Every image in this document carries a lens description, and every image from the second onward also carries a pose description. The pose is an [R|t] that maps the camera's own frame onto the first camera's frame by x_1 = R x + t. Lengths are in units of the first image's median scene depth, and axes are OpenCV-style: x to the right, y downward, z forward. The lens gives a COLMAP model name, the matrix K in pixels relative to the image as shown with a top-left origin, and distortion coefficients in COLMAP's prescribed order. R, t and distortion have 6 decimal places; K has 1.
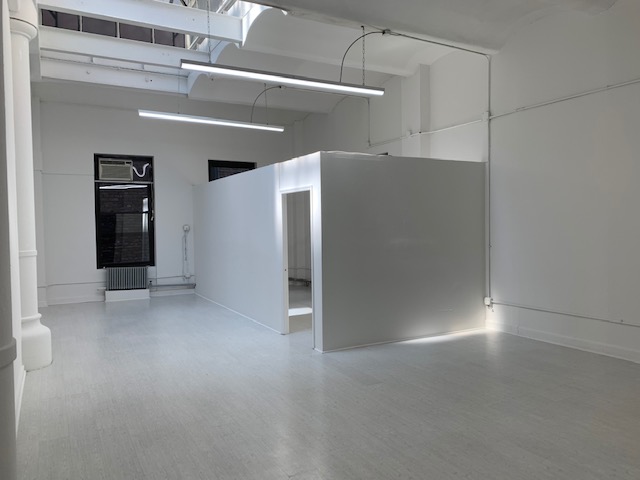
lens RADIAL K [[488.0, 0, 320.4], [0, 488.0, 239.9], [0, 0, 1]] dist [0.006196, 0.001085]
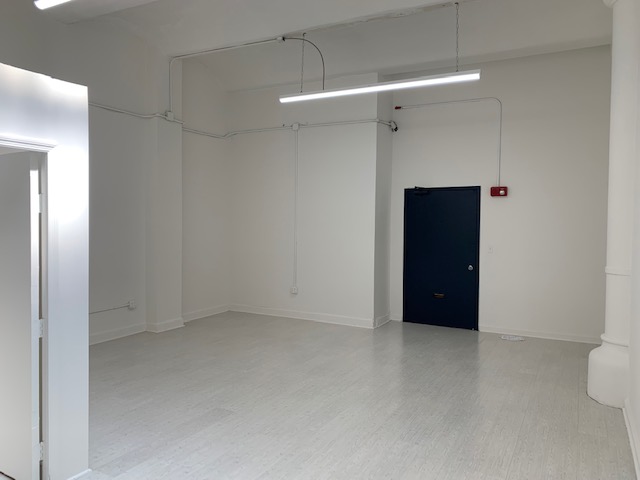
lens RADIAL K [[488.0, 0, 320.7], [0, 488.0, 239.5], [0, 0, 1]] dist [0.006196, 0.001085]
pose [[-0.542834, -0.023822, 0.839502, -0.762400], [0.028373, 0.998507, 0.046680, -0.047803], [-0.839360, 0.049159, -0.541348, 1.420086]]
